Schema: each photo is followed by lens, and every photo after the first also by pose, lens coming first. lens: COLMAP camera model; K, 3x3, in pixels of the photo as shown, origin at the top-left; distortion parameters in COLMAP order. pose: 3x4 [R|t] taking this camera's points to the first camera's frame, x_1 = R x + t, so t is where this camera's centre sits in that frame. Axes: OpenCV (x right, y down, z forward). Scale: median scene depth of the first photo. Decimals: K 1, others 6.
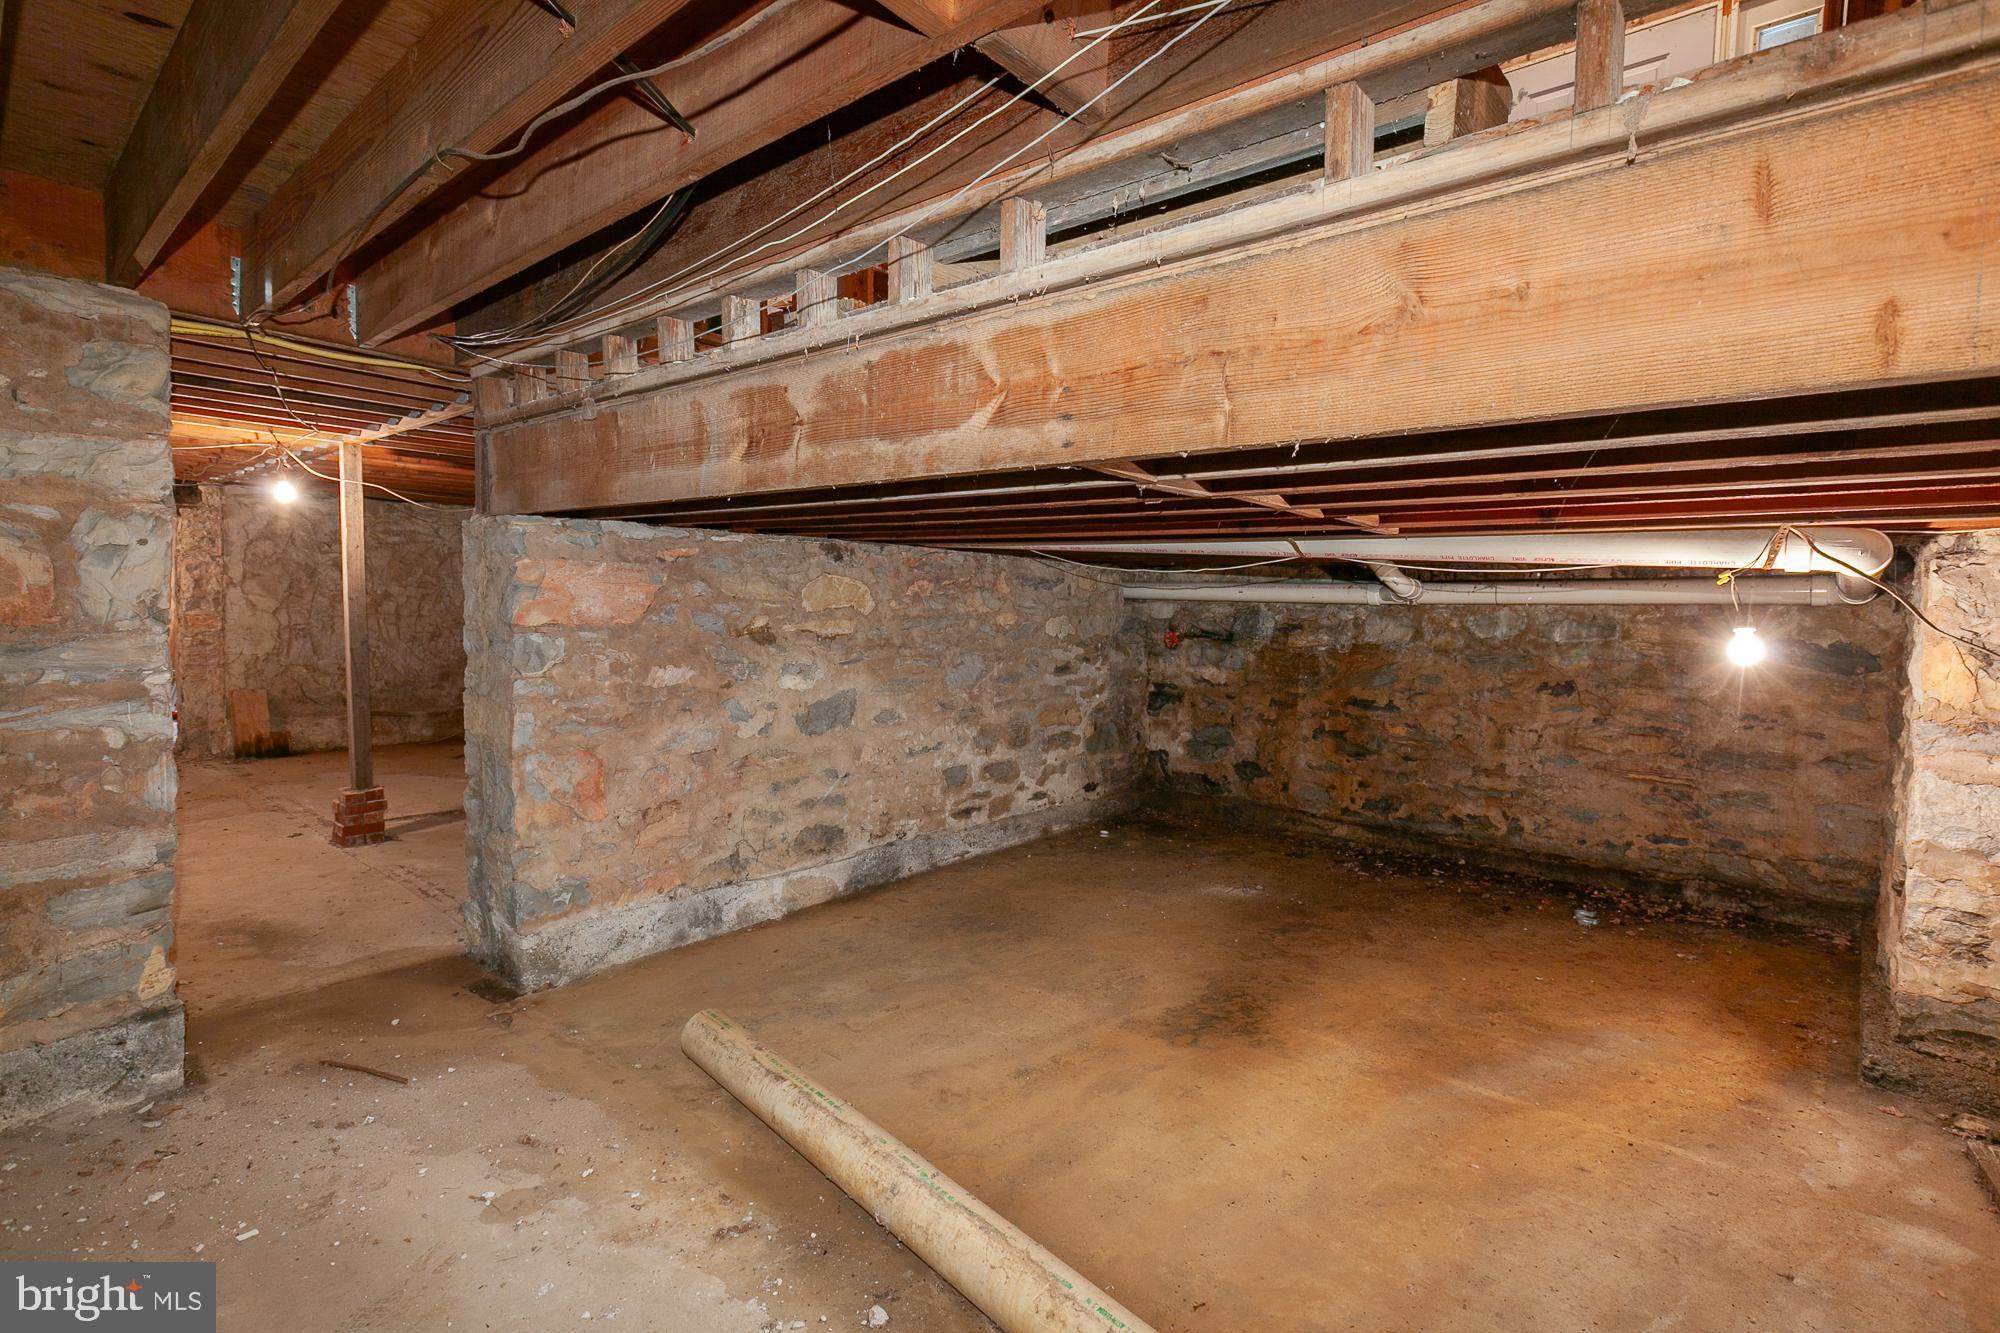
lens RADIAL K [[967.6, 0, 996.7], [0, 967.6, 674.4], [0, 0, 1]] dist [0.001196, -0.002472]
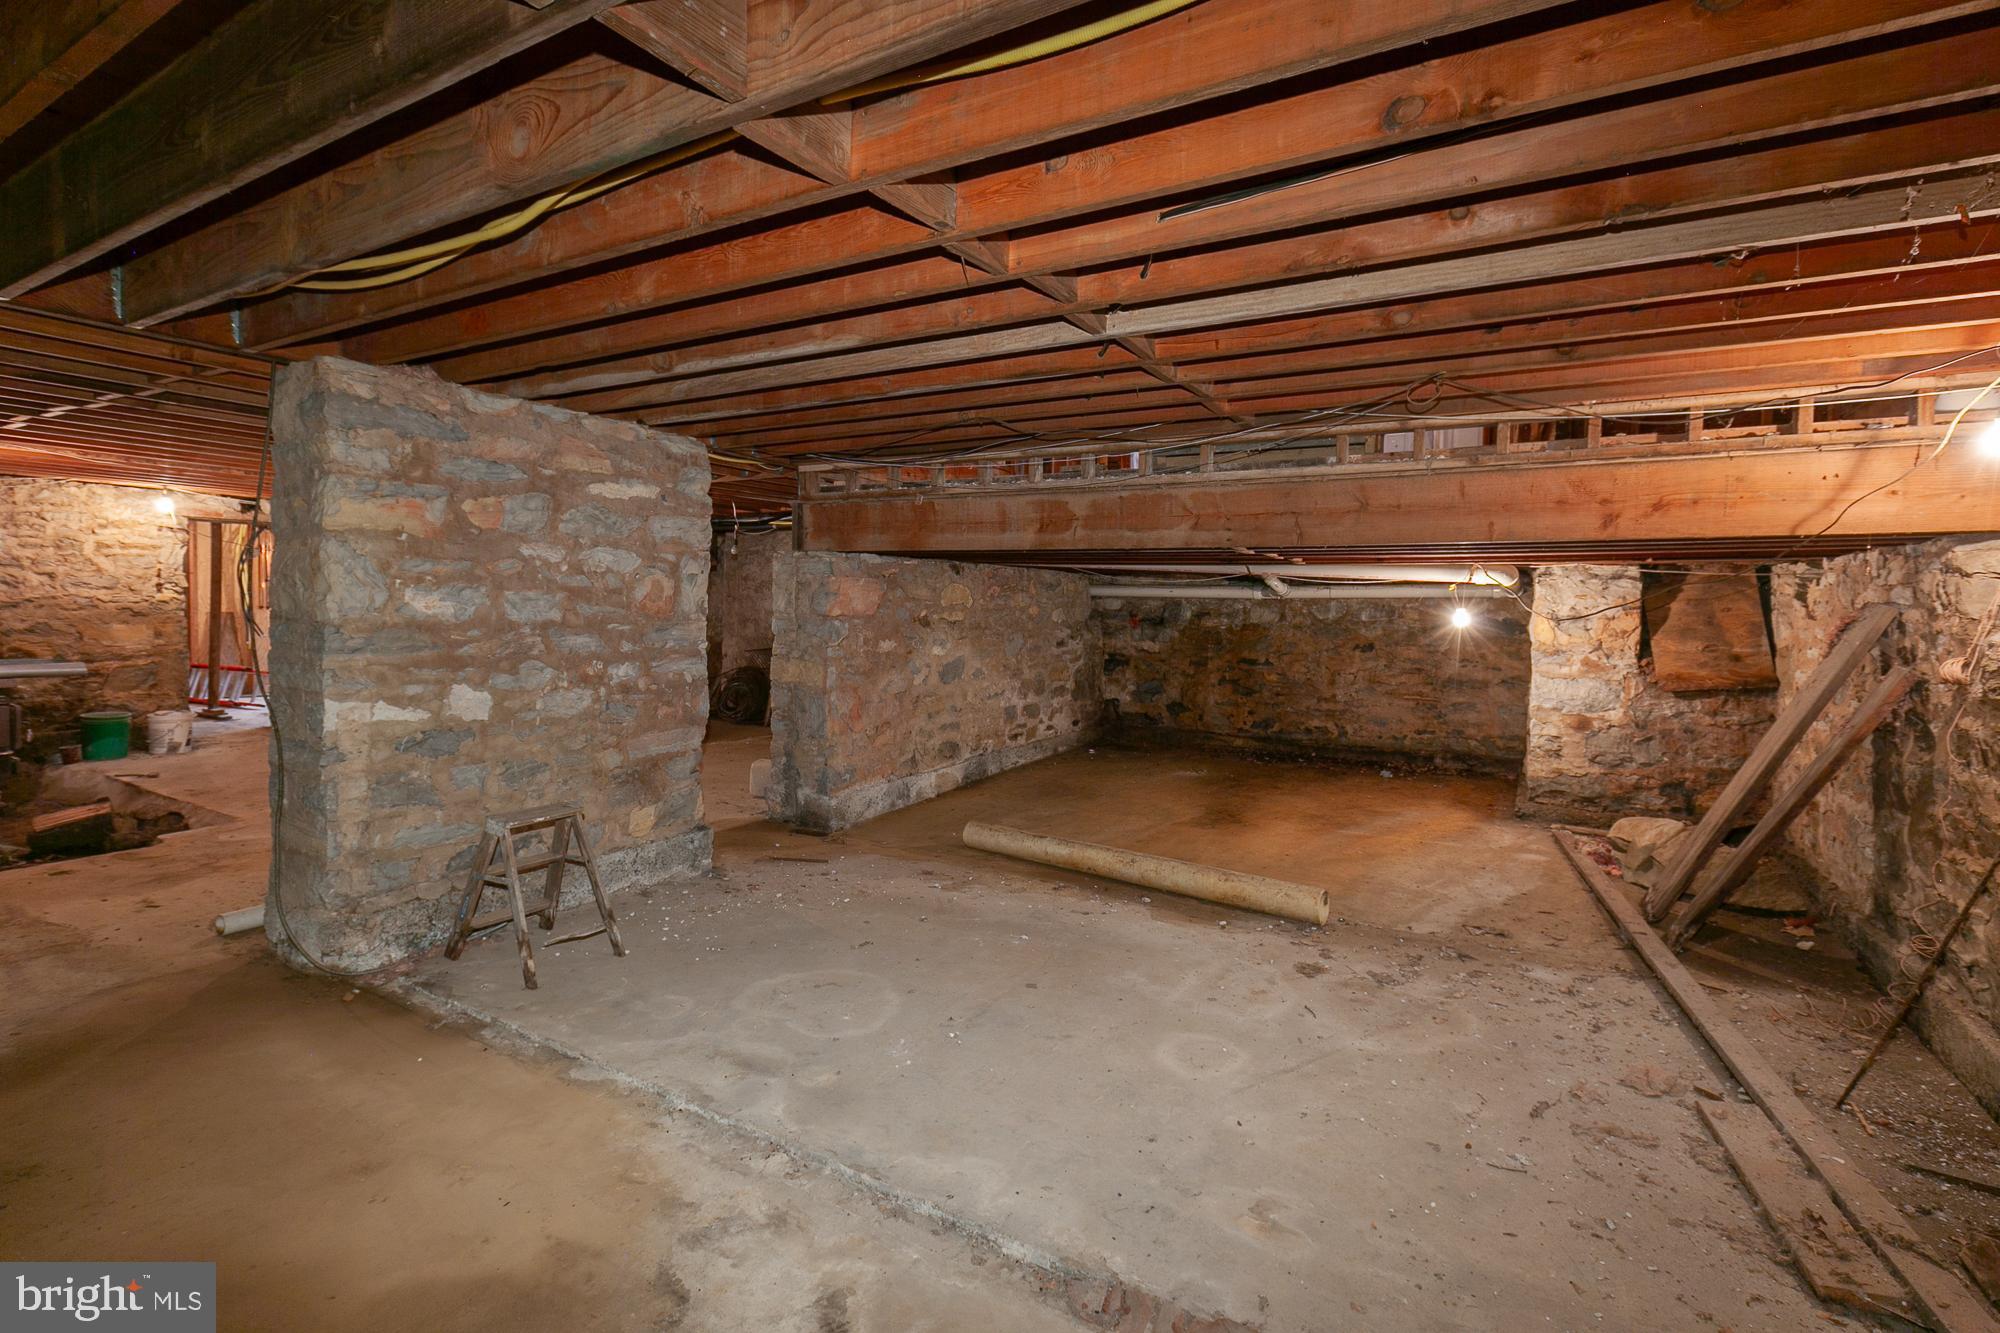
lens RADIAL K [[920.4, 0, 1000.1], [0, 920.4, 655.9], [0, 0, 1]] dist [-0.002312, 0.000211]
pose [[0.981375, -0.019871, 0.191073, -0.396714], [0.021999, 0.999717, -0.009022, 0.032670], [-0.190840, 0.013058, 0.981534, -0.514395]]
